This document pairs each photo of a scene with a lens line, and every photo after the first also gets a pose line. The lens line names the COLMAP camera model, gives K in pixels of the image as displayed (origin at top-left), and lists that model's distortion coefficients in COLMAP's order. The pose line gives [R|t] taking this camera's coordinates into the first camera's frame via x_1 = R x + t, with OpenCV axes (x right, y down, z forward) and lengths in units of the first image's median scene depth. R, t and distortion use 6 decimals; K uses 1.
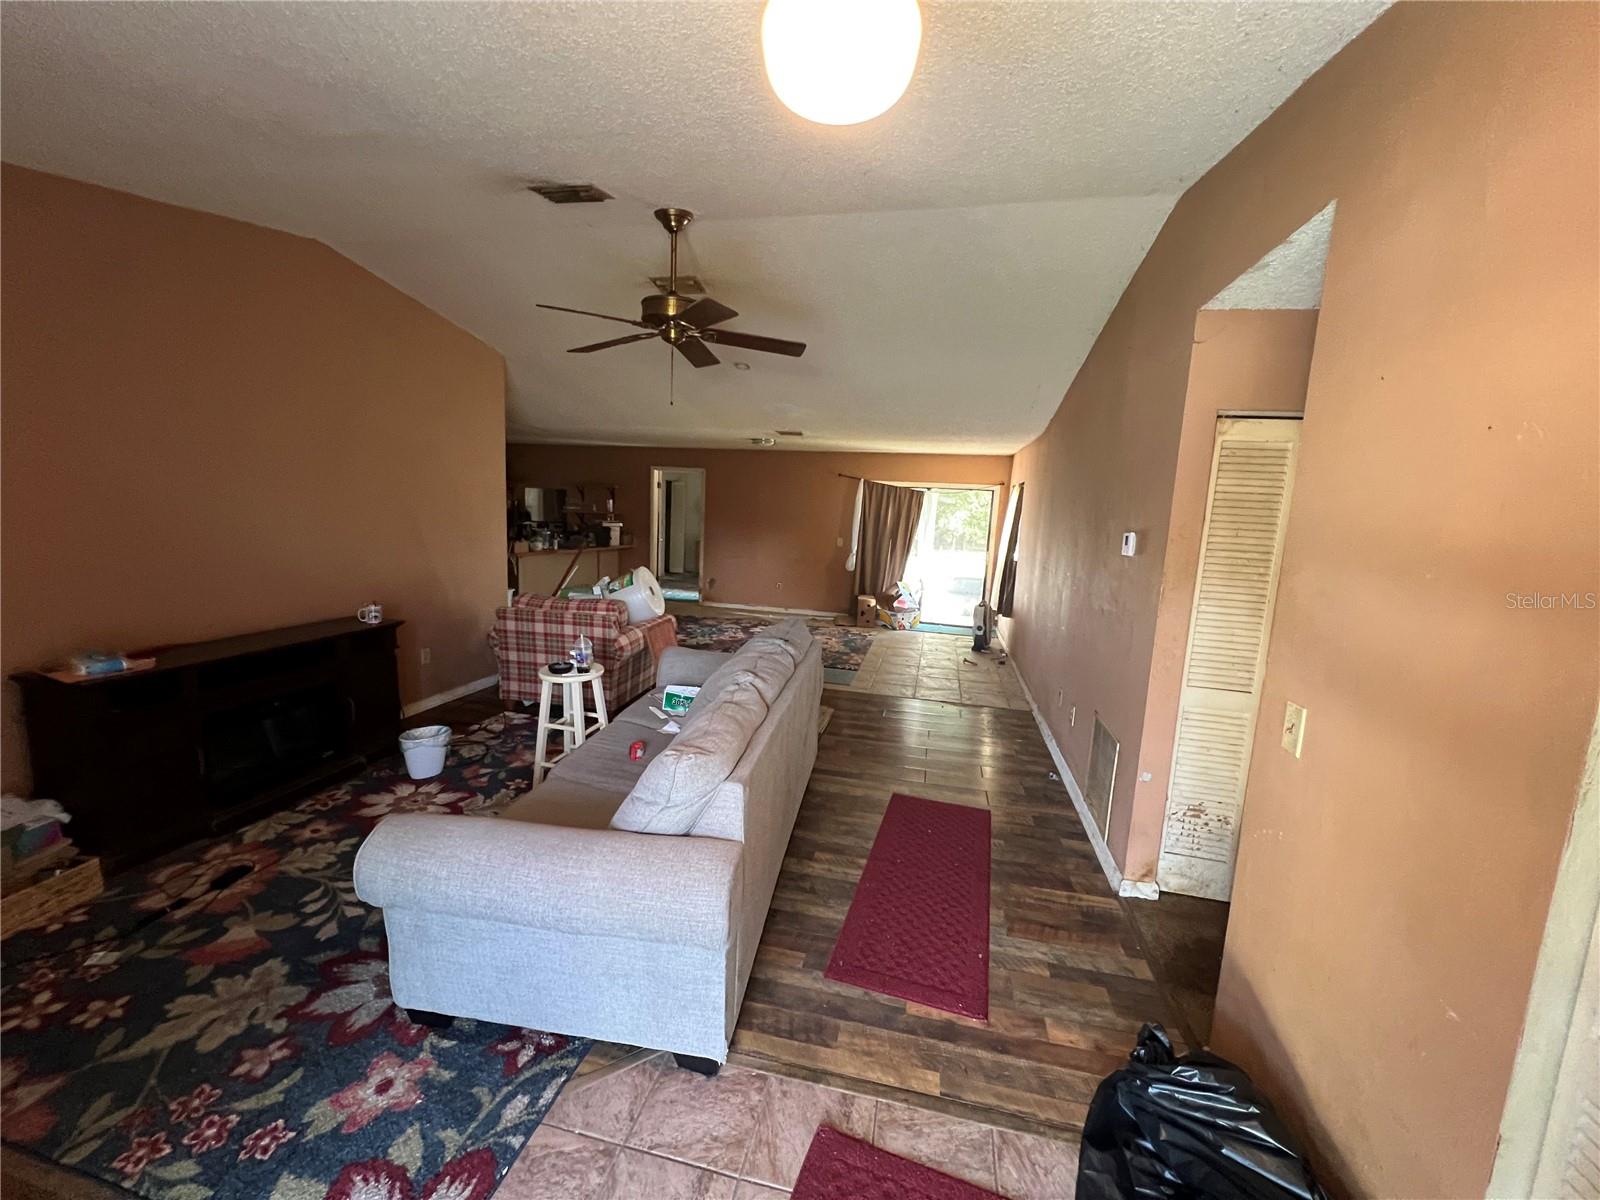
lens RADIAL K [[634.5, 0, 800.0], [0, 634.5, 600.0], [0, 0, 1]] dist [0.000186, 0.000002]
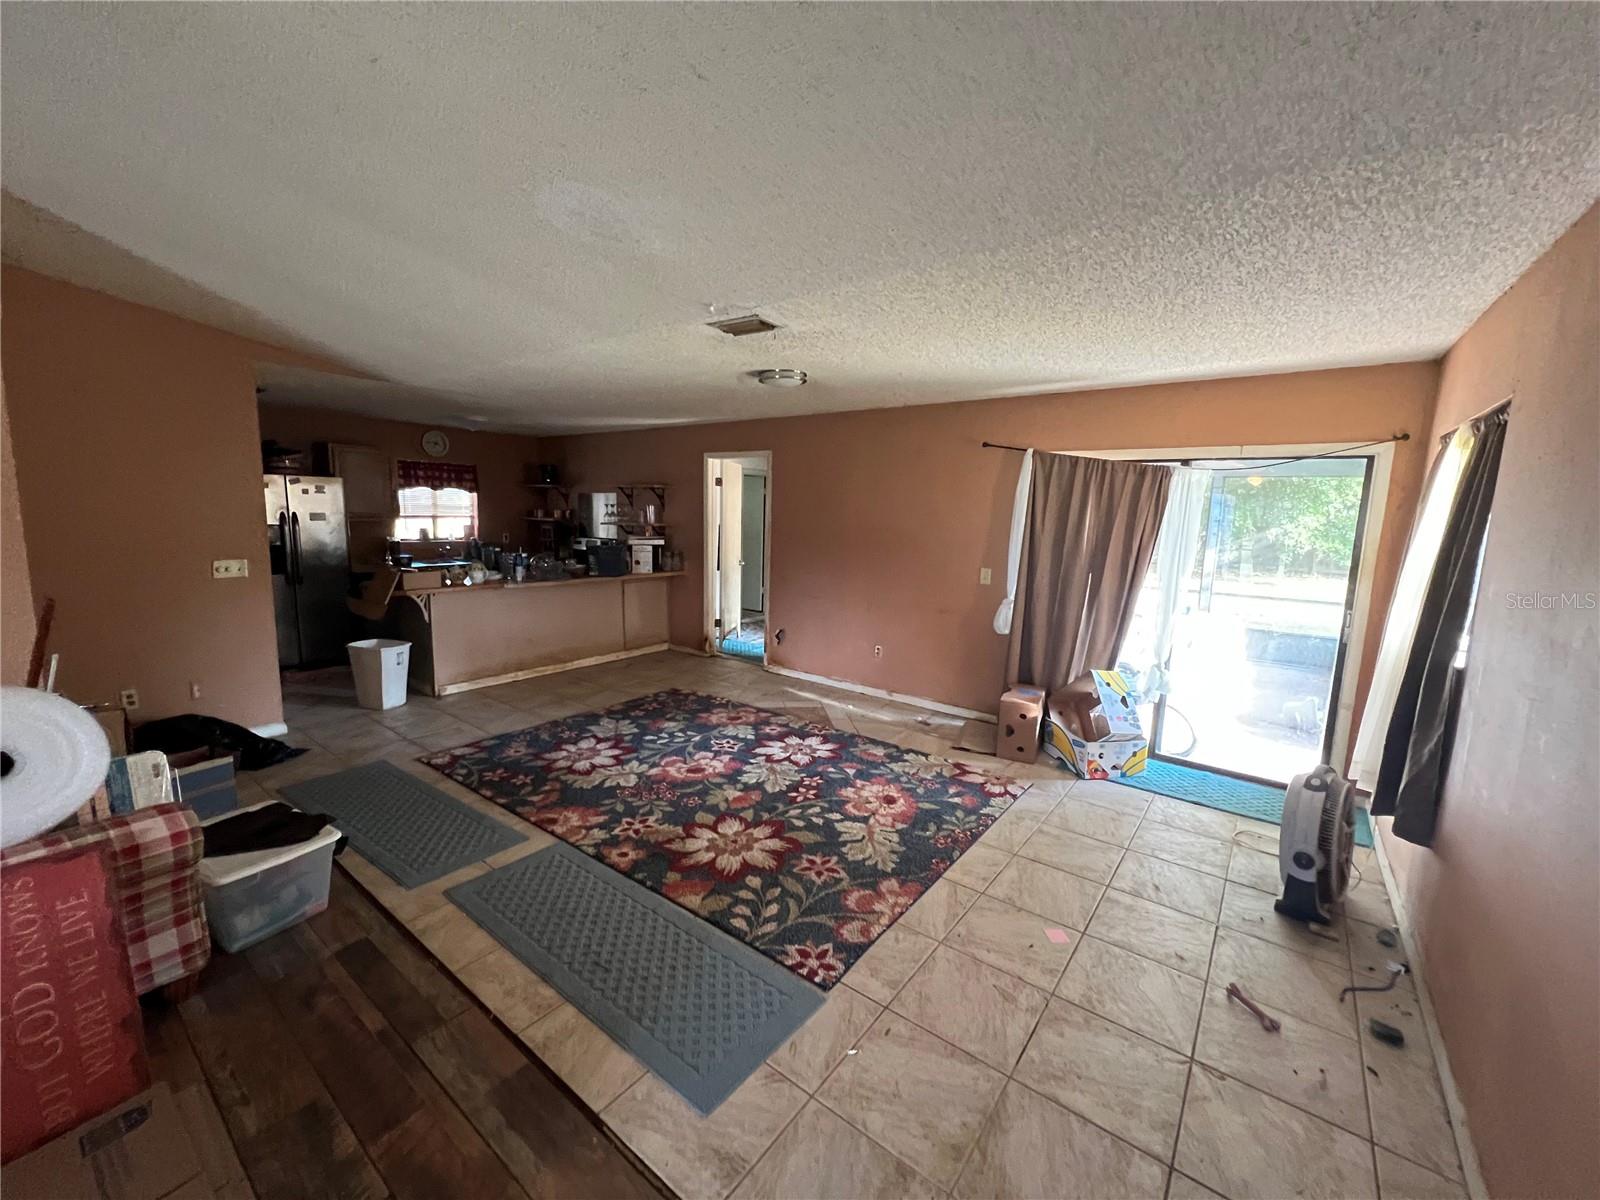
lens RADIAL K [[644.4, 0, 800.0], [0, 644.4, 600.0], [0, 0, 1]] dist [-0.000680, -0.000171]
pose [[0.908858, 0.035226, -0.415616, 0.151317], [-0.043792, 0.998979, -0.011093, -0.063393], [0.414801, 0.028283, 0.909473, 0.492641]]
